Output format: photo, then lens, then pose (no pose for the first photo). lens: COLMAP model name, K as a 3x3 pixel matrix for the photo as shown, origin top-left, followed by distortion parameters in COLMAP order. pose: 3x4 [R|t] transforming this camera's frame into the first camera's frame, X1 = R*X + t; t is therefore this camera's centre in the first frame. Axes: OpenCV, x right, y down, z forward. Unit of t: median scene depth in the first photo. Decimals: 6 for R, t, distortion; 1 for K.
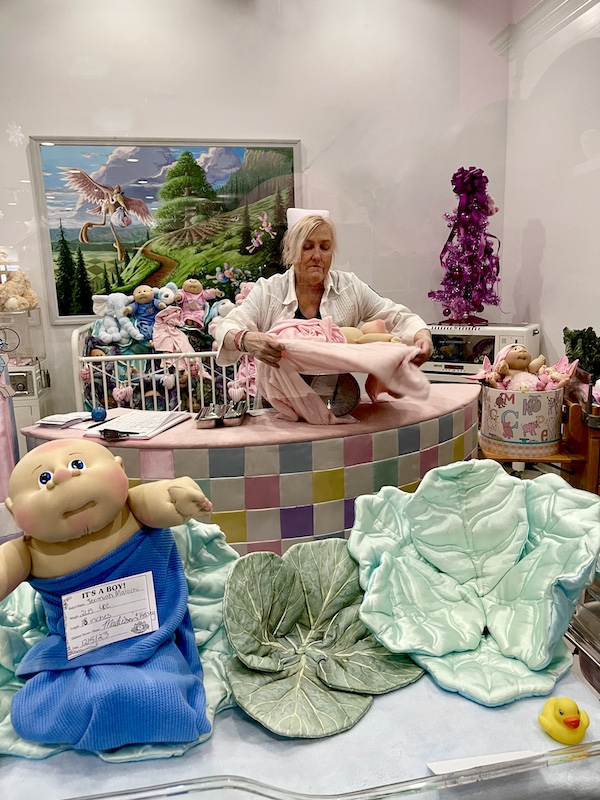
lens RADIAL K [[595.9, 0, 302.5], [0, 595.9, 393.2], [0, 0, 1]] dist [0.046845, -0.059619]
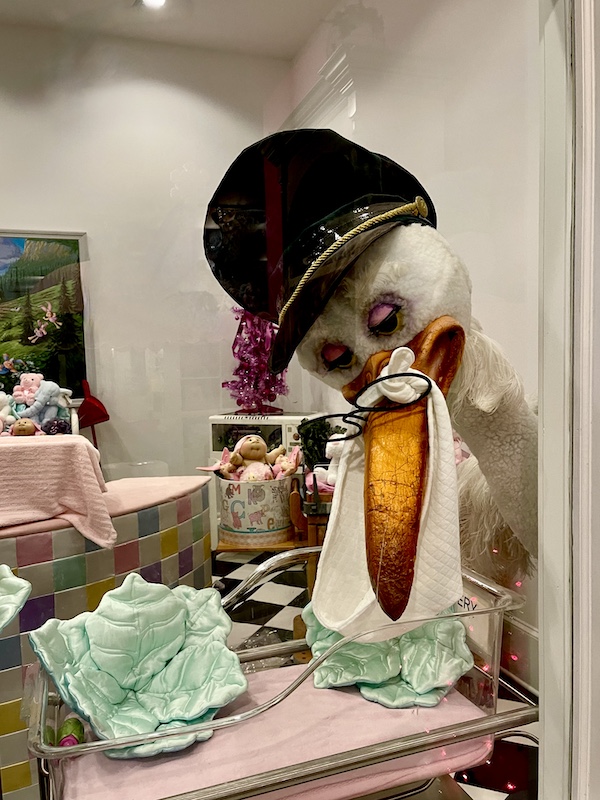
lens RADIAL K [[637.8, 0, 302.8], [0, 637.8, 407.1], [0, 0, 1]] dist [0.028045, -0.012571]
pose [[0.986166, -0.014112, 0.165156, 0.184184], [0.033472, 0.992797, -0.115035, -0.000279], [-0.162343, 0.118972, 0.979536, -0.071374]]
